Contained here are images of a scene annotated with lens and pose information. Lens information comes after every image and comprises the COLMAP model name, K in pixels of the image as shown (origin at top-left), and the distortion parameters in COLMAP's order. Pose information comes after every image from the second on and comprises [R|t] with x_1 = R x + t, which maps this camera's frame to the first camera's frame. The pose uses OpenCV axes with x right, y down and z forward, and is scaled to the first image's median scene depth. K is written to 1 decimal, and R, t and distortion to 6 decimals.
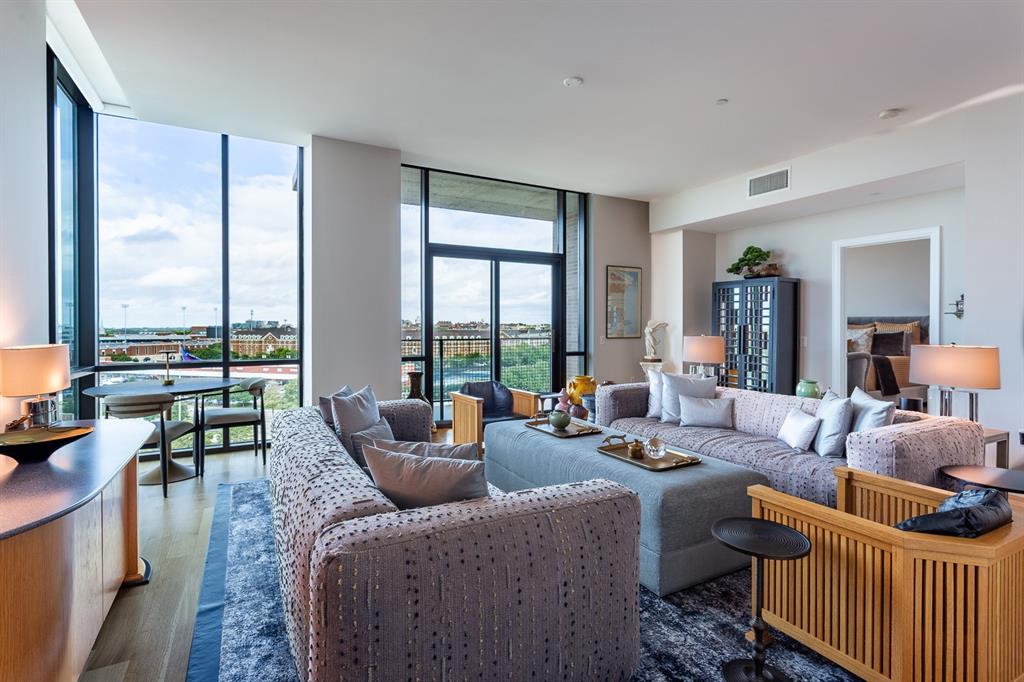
lens RADIAL K [[502.2, 0, 507.7], [0, 502.2, 342.4], [0, 0, 1]] dist [0.002633, 0.001558]
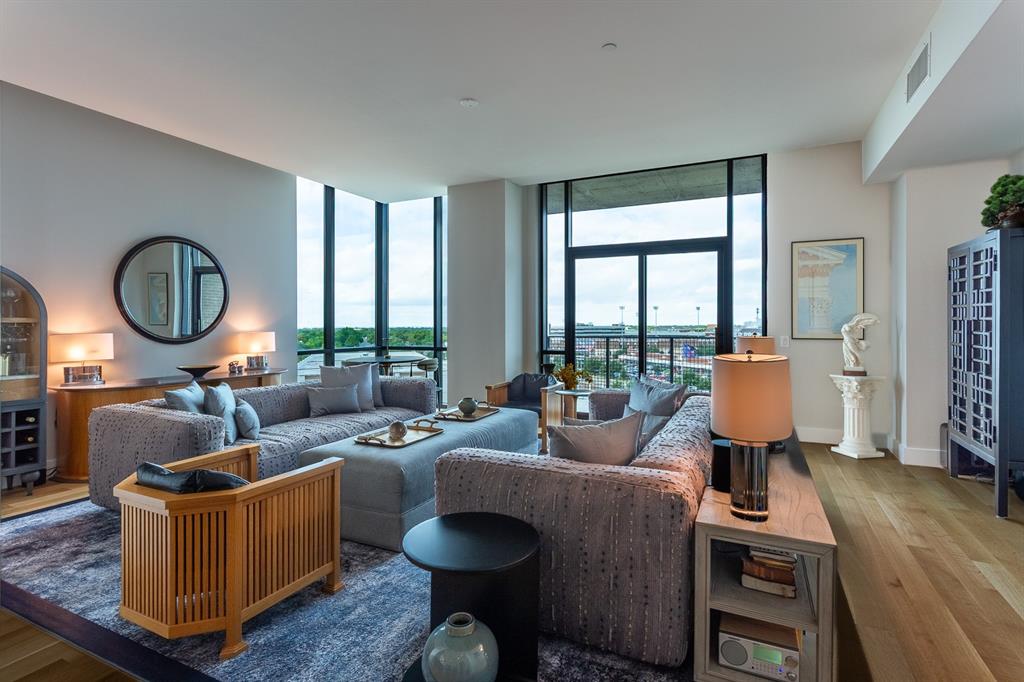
lens RADIAL K [[502.2, 0, 522.1], [0, 502.2, 325.8], [0, 0, 1]] dist [0.002633, 0.001558]
pose [[0.603511, -0.001208, -0.797354, 0.594547], [-0.021630, 0.999606, -0.017886, -0.006961], [0.797061, 0.028041, 0.603247, 0.248510]]
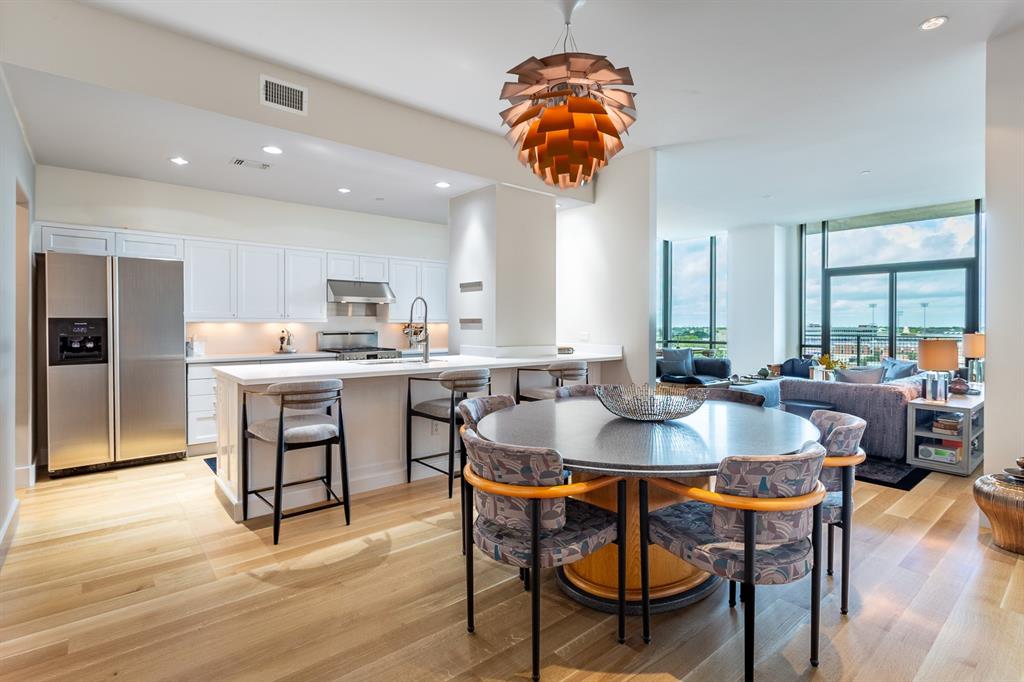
lens RADIAL K [[502.2, 0, 497.0], [0, 502.2, 327.6], [0, 0, 1]] dist [0.002633, 0.001558]
pose [[0.201601, 0.003429, -0.979462, 0.996696], [-0.030653, 0.999526, -0.002810, 0.005874], [0.978988, 0.030590, 0.201610, -0.205739]]
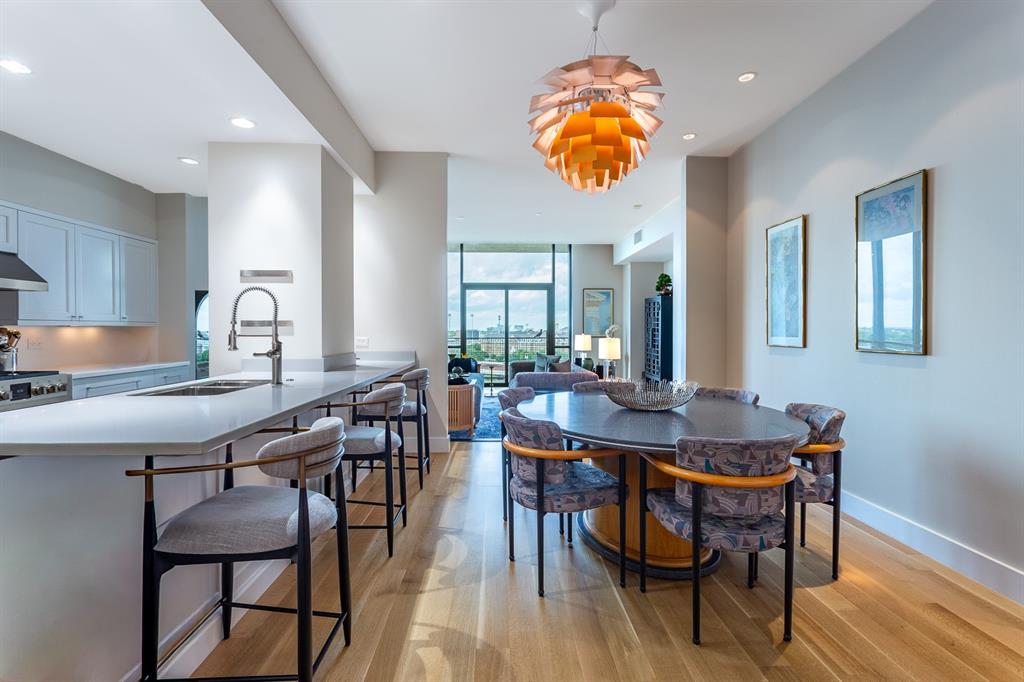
lens RADIAL K [[502.2, 0, 513.5], [0, 502.2, 337.7], [0, 0, 1]] dist [0.002633, 0.001558]
pose [[0.898300, 0.003838, -0.439366, 0.721861], [-0.010899, 0.999849, -0.013548, 0.016821], [0.439247, 0.016959, 0.898206, -0.471892]]
